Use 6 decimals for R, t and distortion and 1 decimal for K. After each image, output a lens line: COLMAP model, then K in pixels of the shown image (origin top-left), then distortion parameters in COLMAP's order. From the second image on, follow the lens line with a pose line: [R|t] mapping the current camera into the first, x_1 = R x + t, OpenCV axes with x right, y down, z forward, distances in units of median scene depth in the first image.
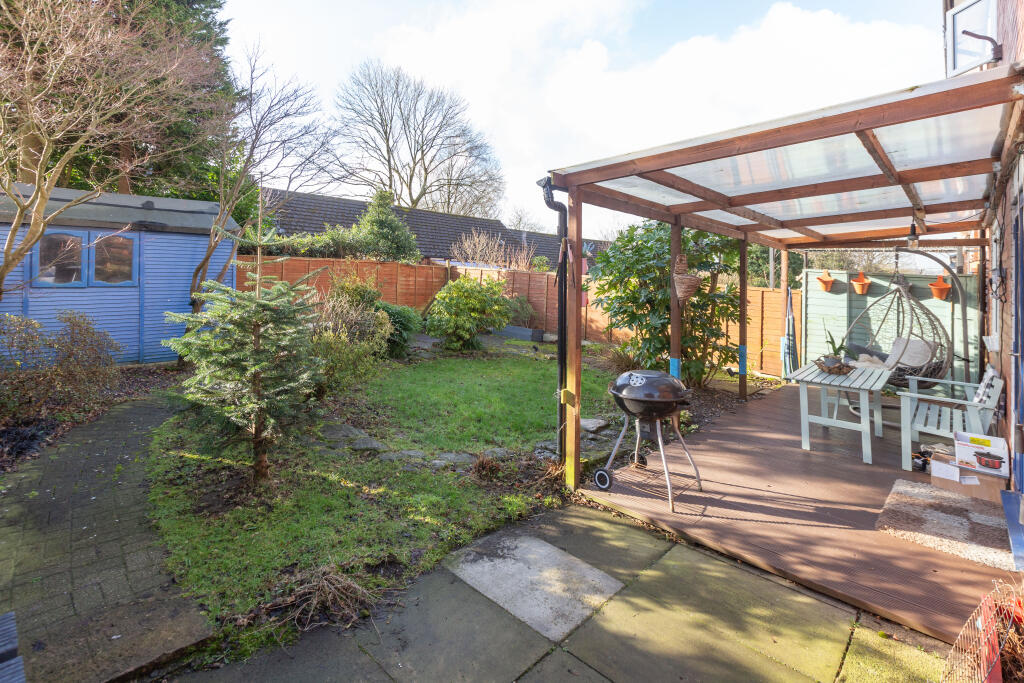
lens RADIAL K [[461.5, 0, 519.7], [0, 461.5, 327.4], [0, 0, 1]] dist [-0.002094, -0.000305]
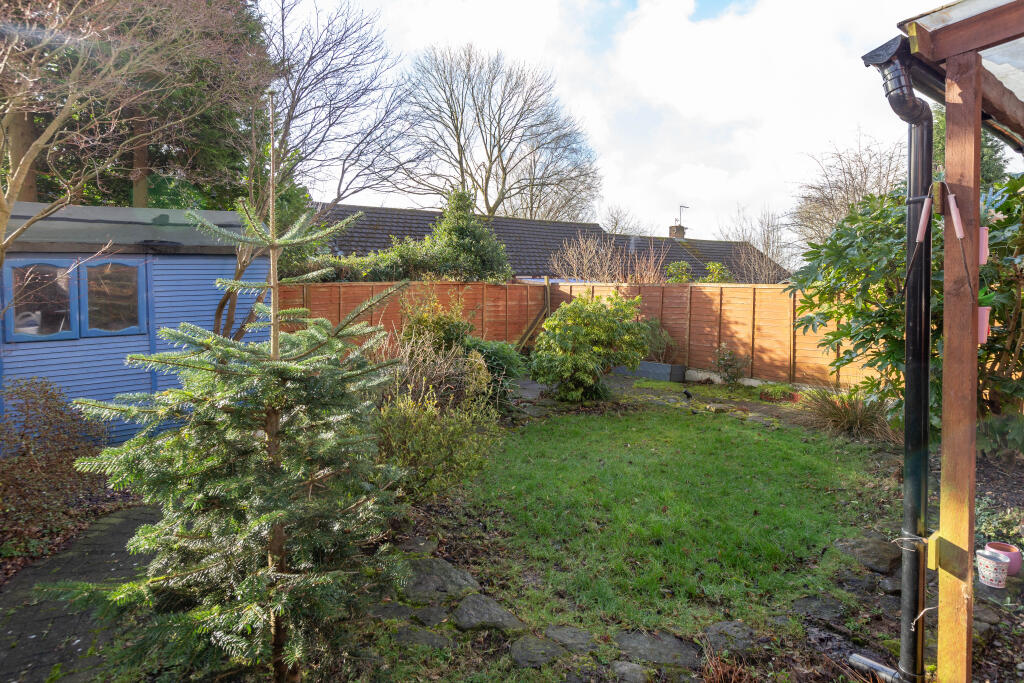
lens RADIAL K [[562.3, 0, 511.9], [0, 562.3, 340.4], [0, 0, 1]] dist [-0.002441, -0.001469]
pose [[0.981336, -0.041640, -0.187739, -0.064031], [0.035550, 0.998730, -0.035695, -0.015120], [0.188987, 0.028355, 0.981570, 0.142439]]
